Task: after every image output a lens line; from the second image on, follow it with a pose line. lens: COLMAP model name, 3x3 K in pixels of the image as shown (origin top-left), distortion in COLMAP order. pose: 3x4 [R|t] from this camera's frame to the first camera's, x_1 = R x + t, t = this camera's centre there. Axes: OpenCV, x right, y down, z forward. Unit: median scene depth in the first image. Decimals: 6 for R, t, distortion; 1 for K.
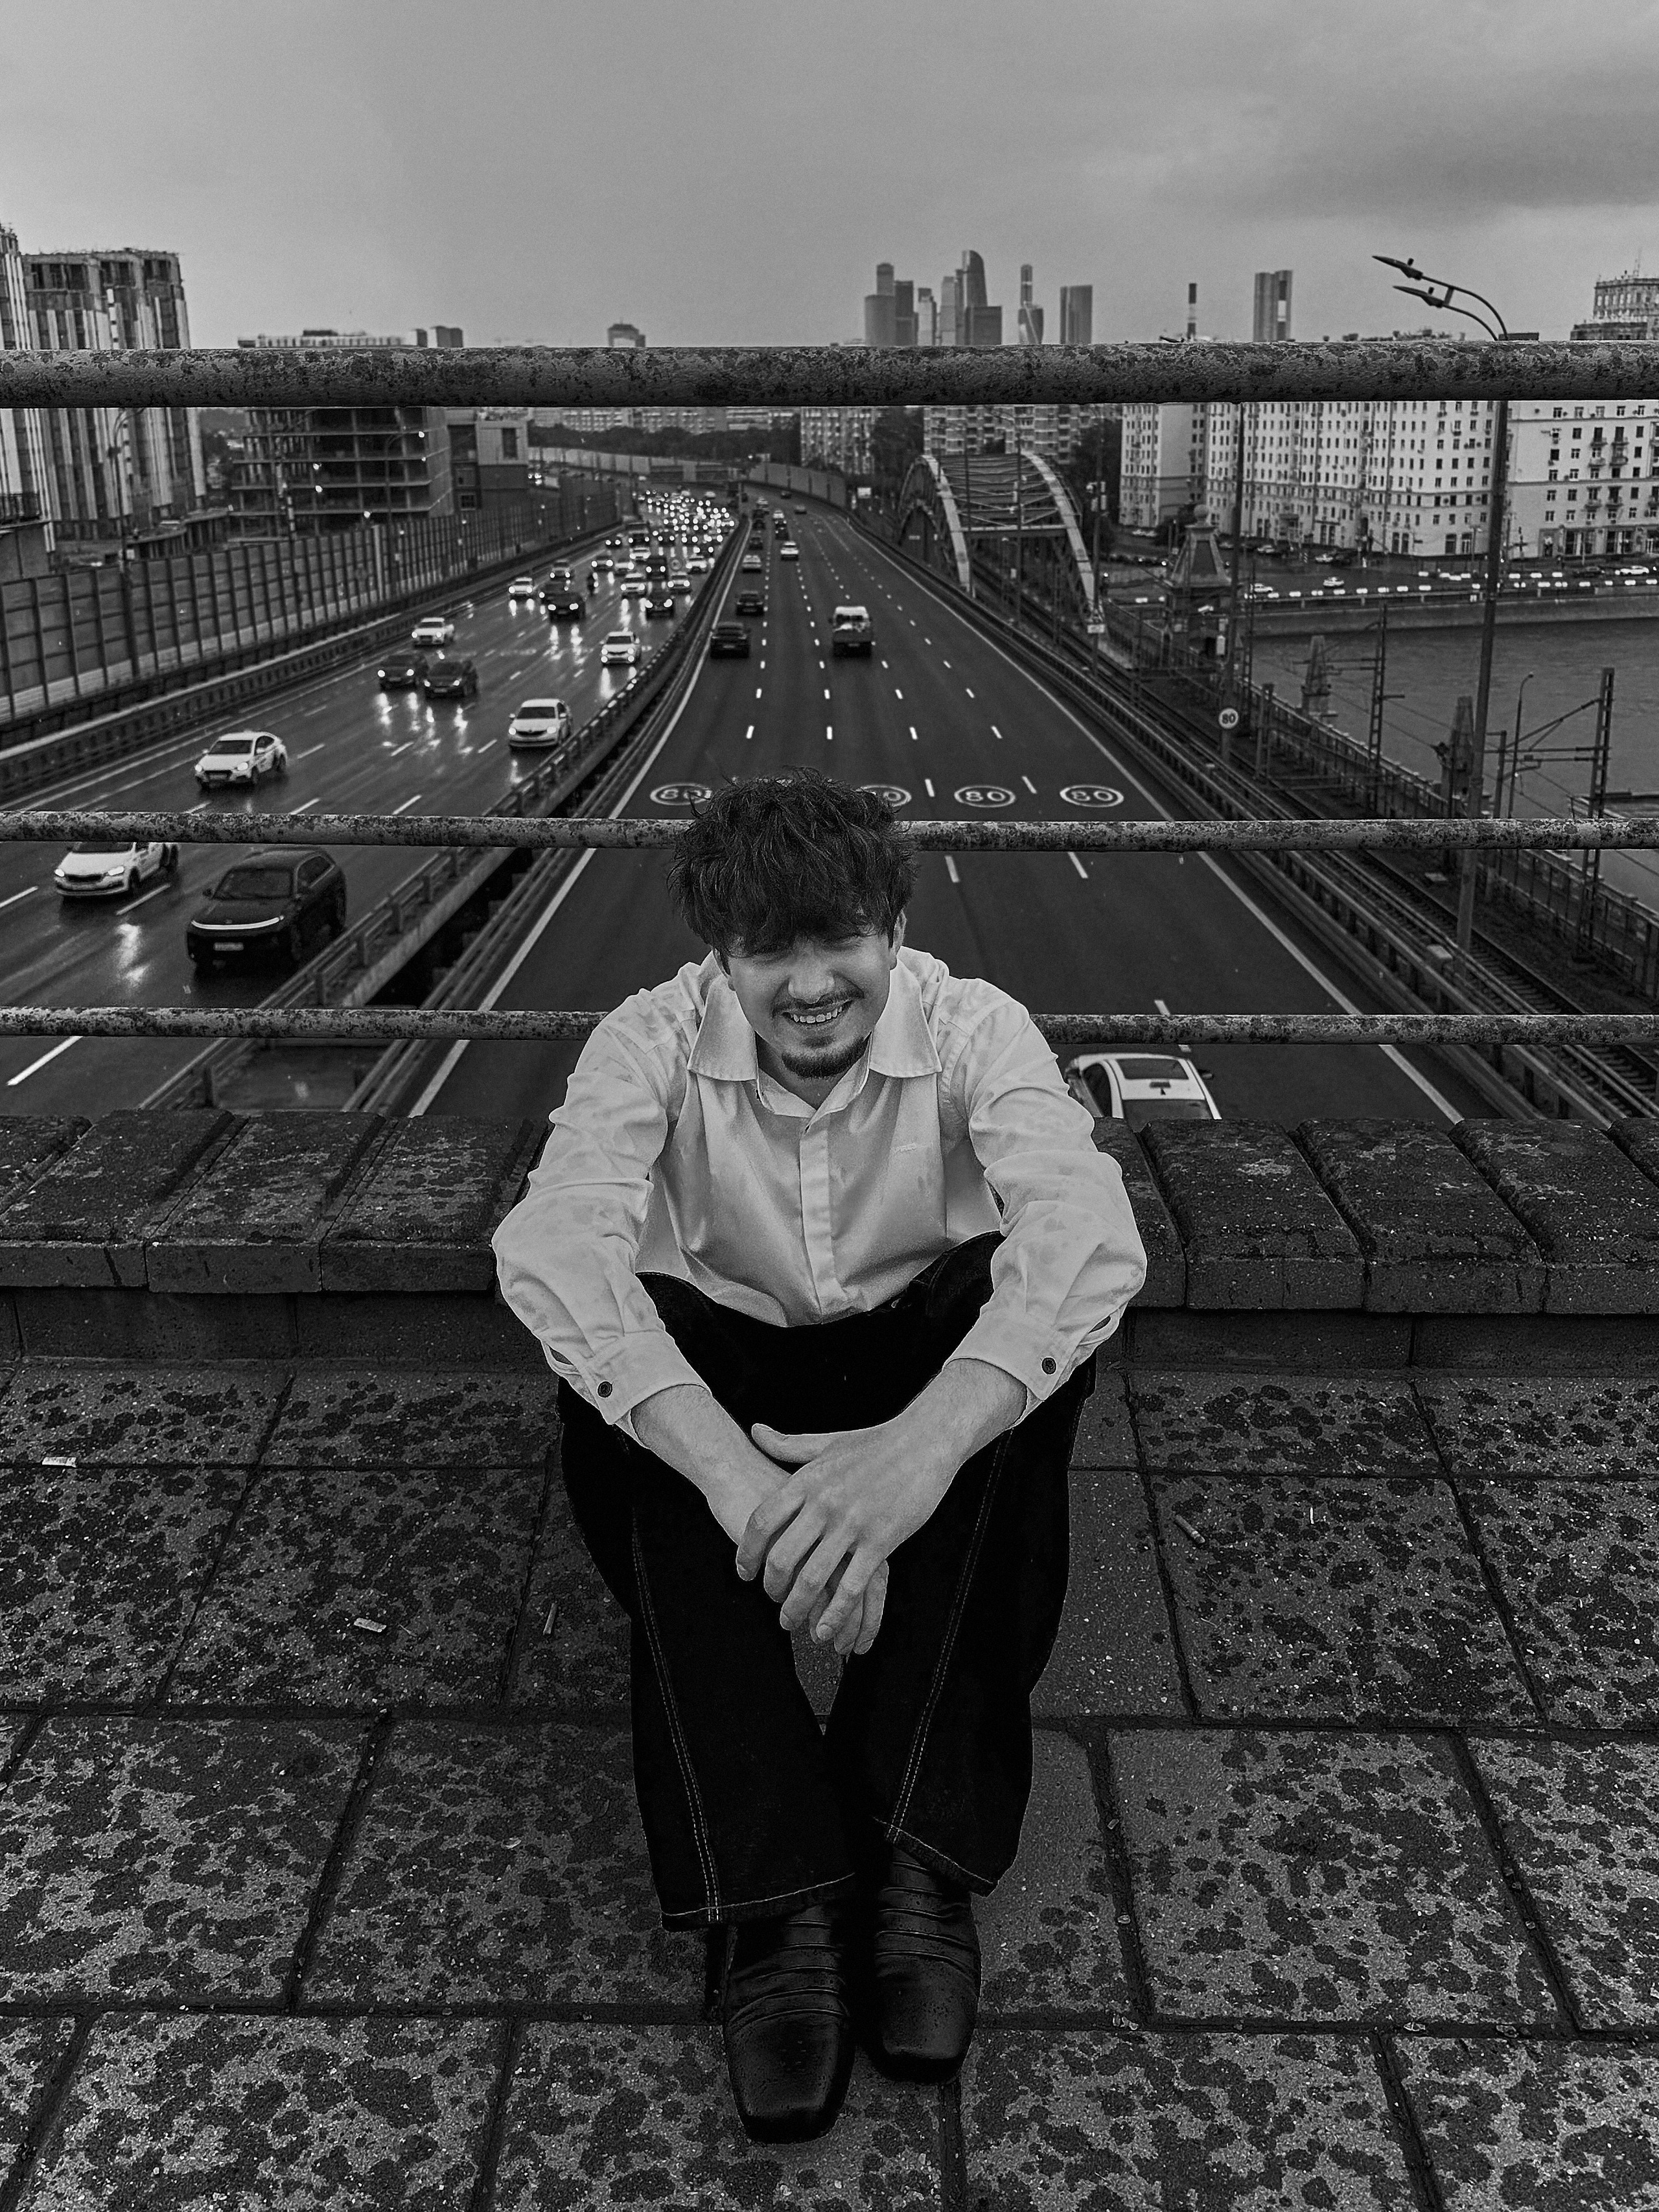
lens RADIAL K [[1723.4, 0, 822.2], [0, 1723.4, 932.4], [0, 0, 1]] dist [0.021637, -0.028590]
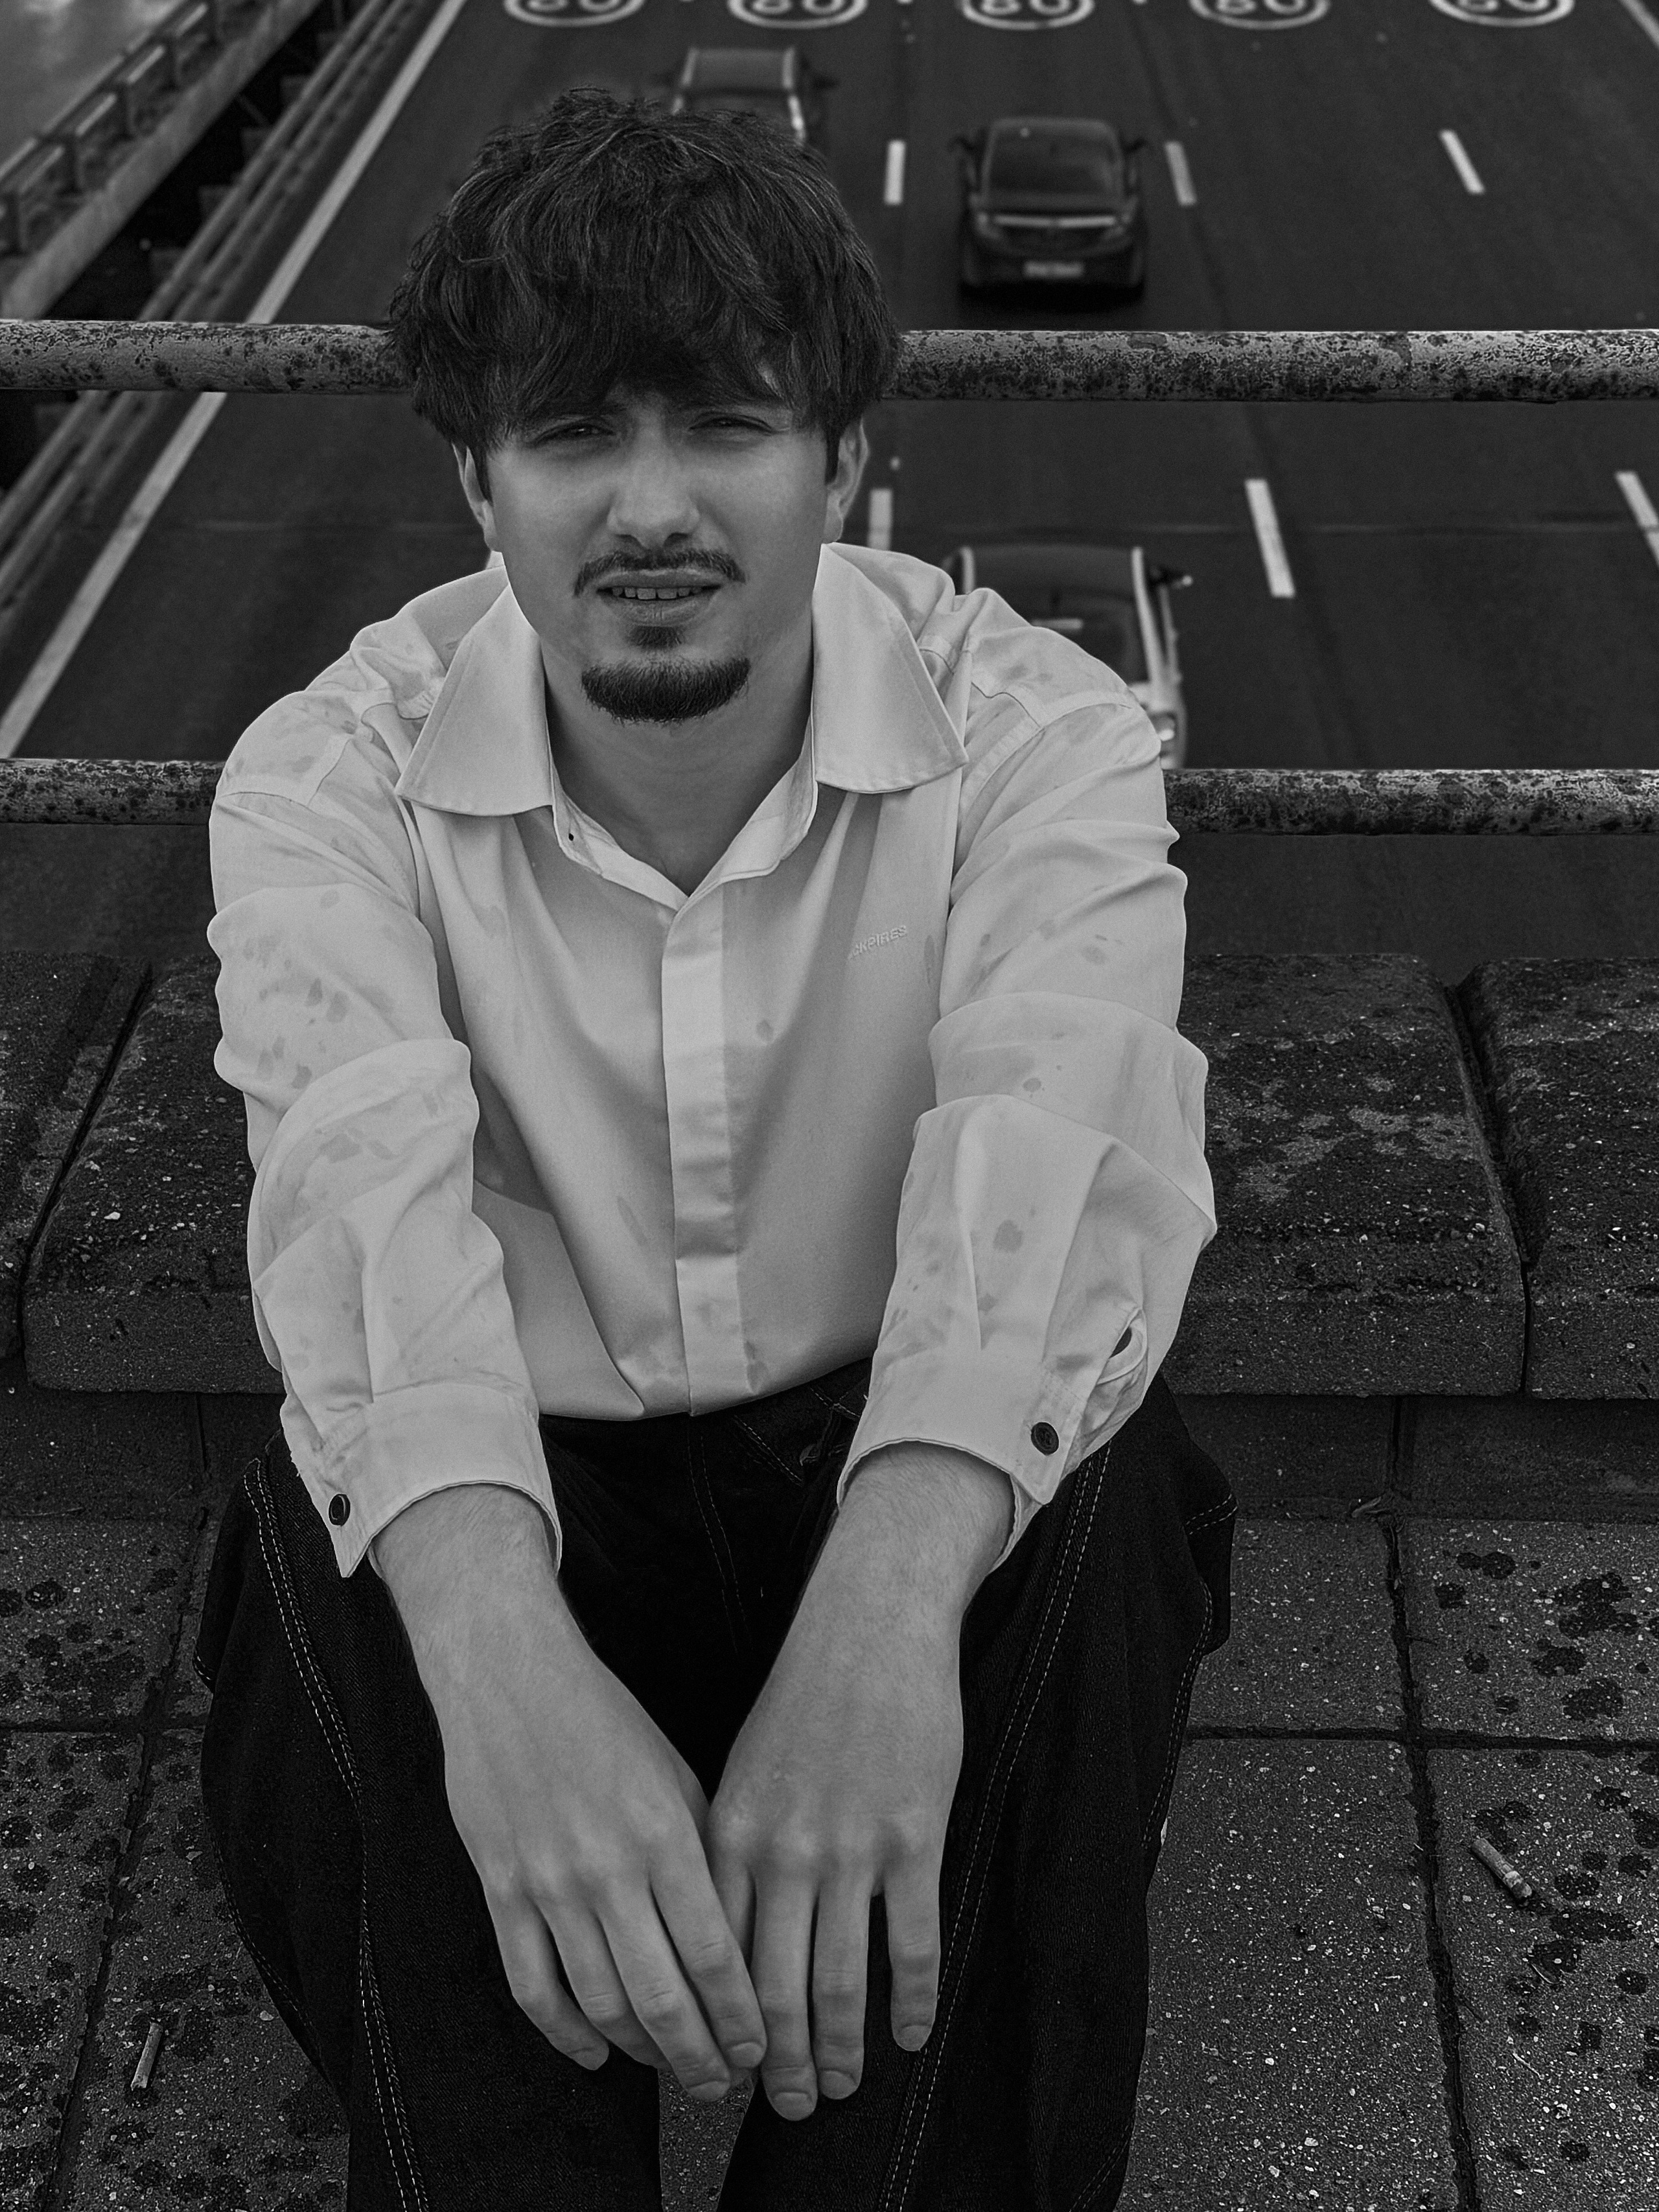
lens RADIAL K [[3625.6, 0, 885.9], [0, 3625.6, 1040.8], [0, 0, 1]] dist [0.053855, 0.000000]
pose [[0.999770, 0.004571, -0.020934, 0.019755], [0.000296, 0.973947, 0.226777, -0.031330], [0.021426, -0.226731, 0.973722, 0.023789]]
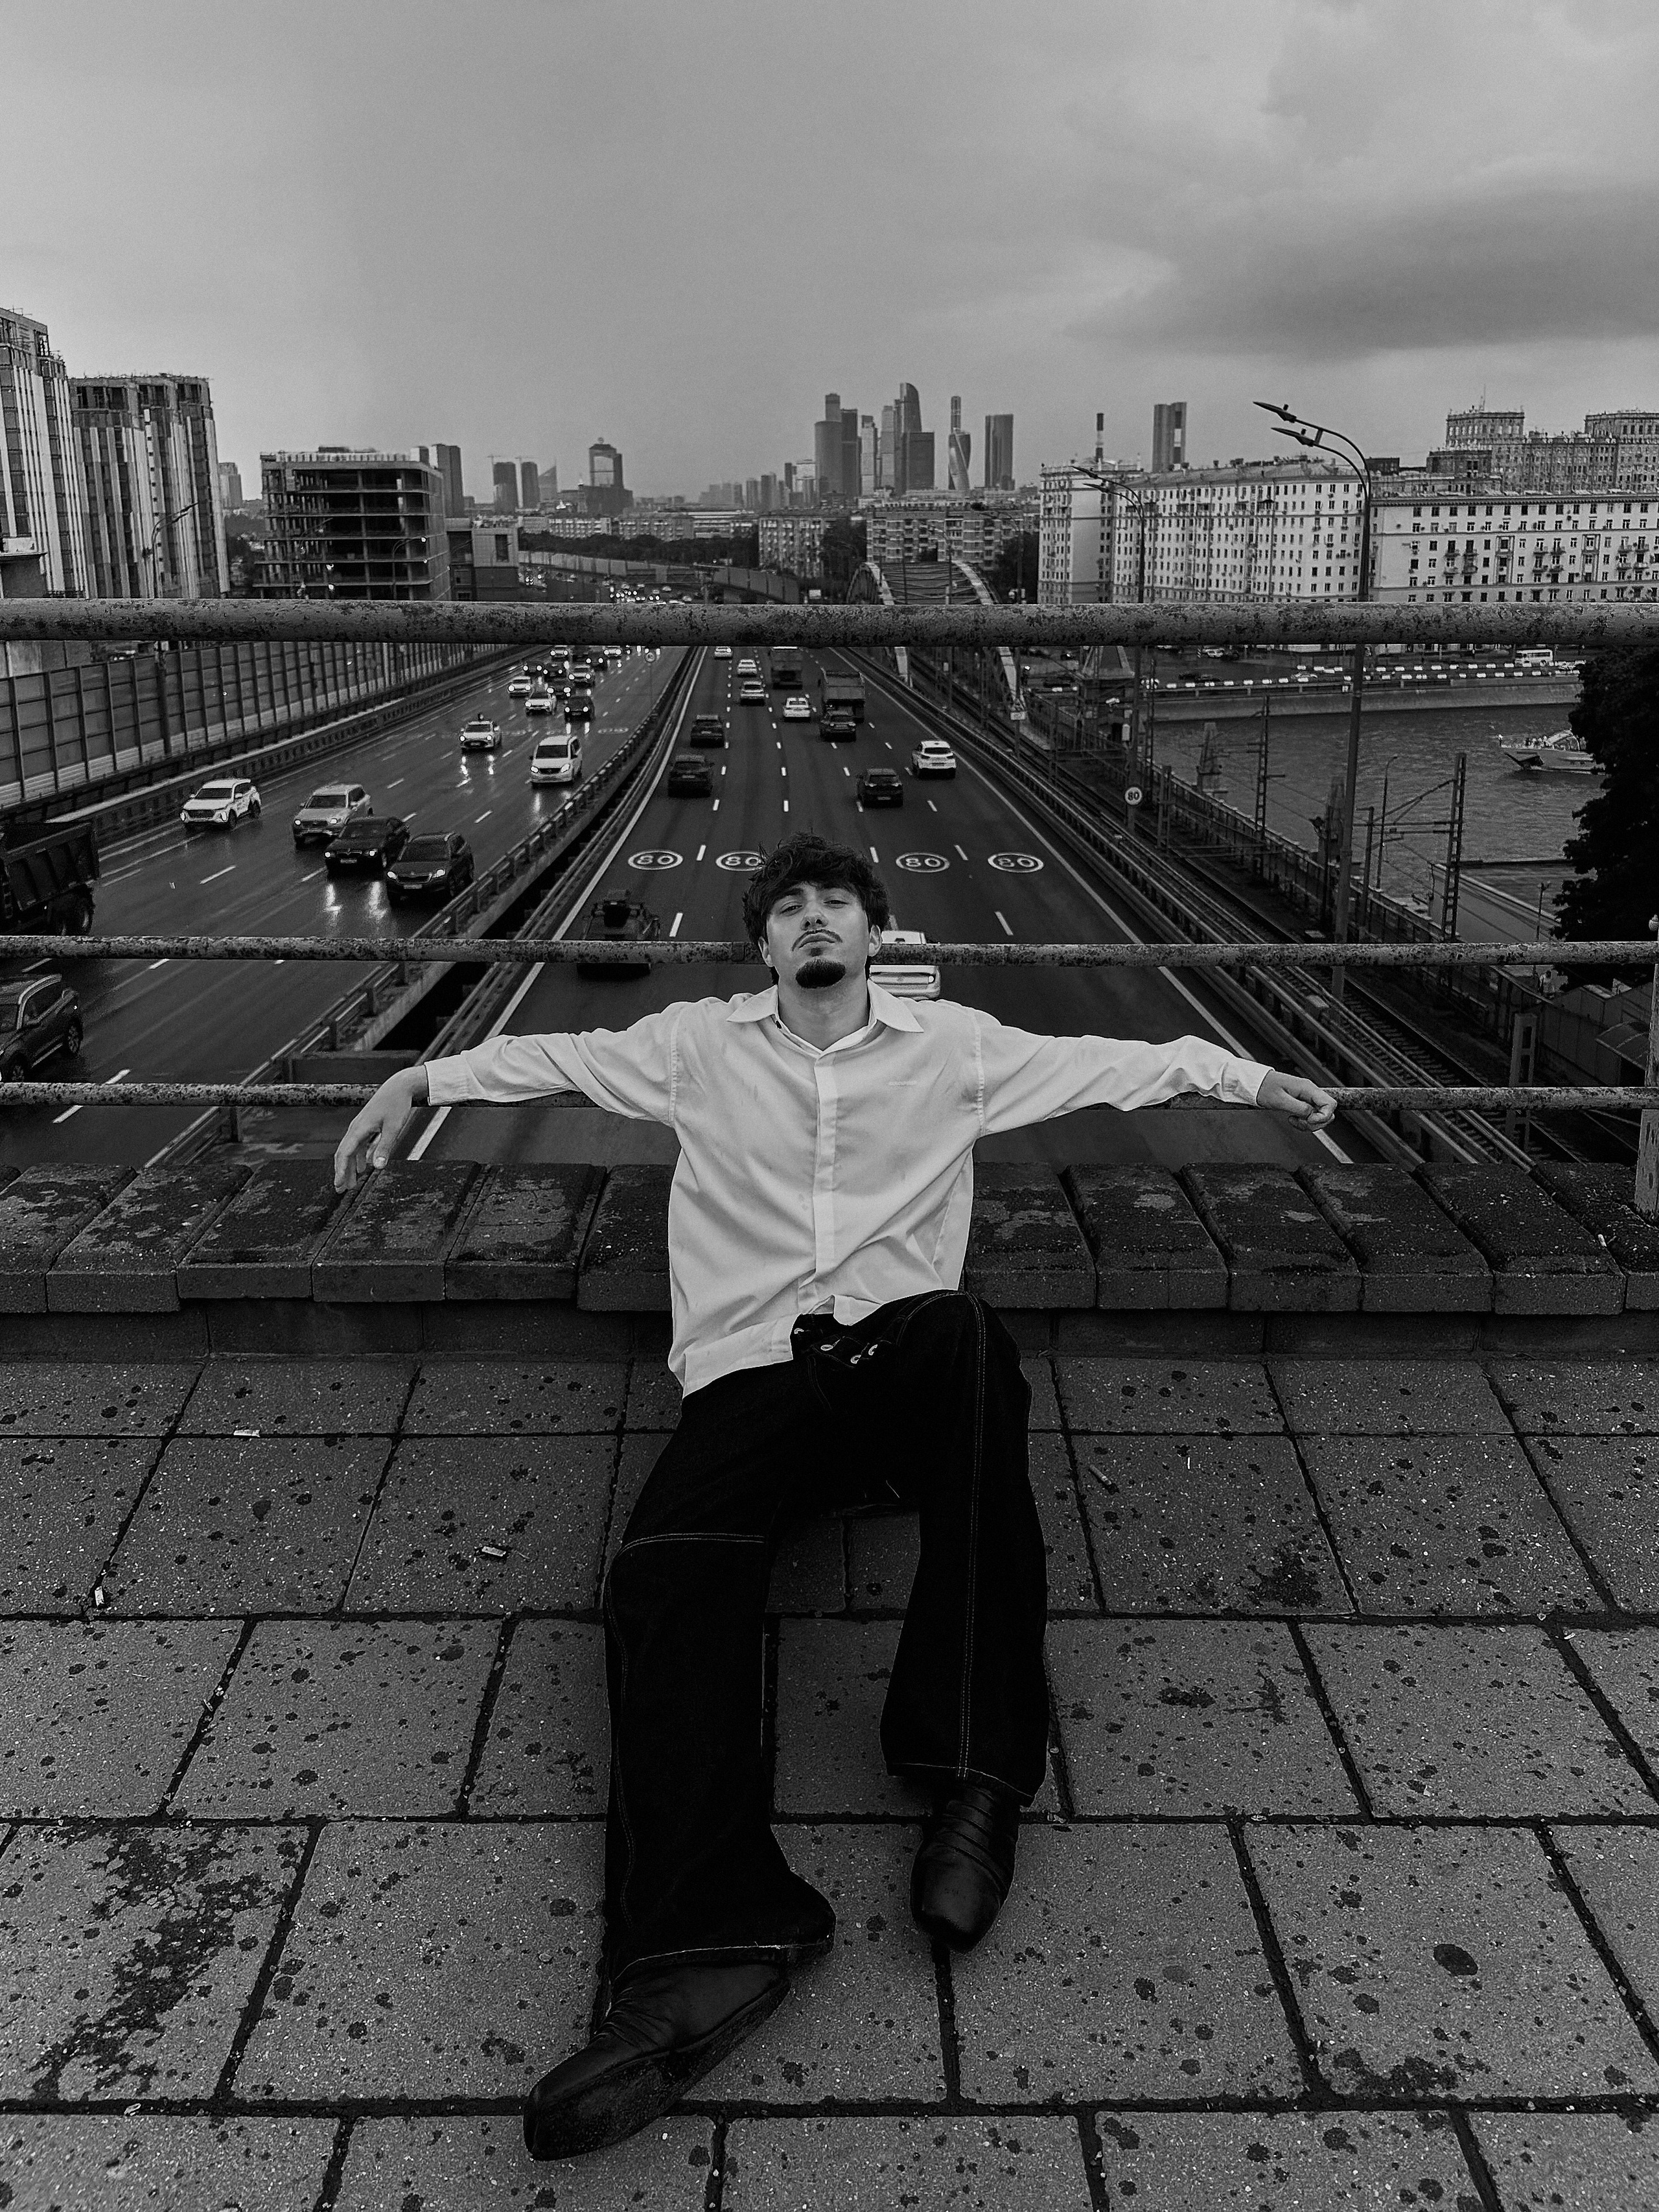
lens RADIAL K [[1669.6, 0, 811.9], [0, 1669.6, 870.4], [0, 0, 1]] dist [0.035064, -0.042118]
pose [[0.999326, 0.002985, 0.036577, -0.018673], [-0.001127, 0.998713, -0.050700, -0.017909], [-0.036681, 0.050625, 0.998044, -0.098086]]
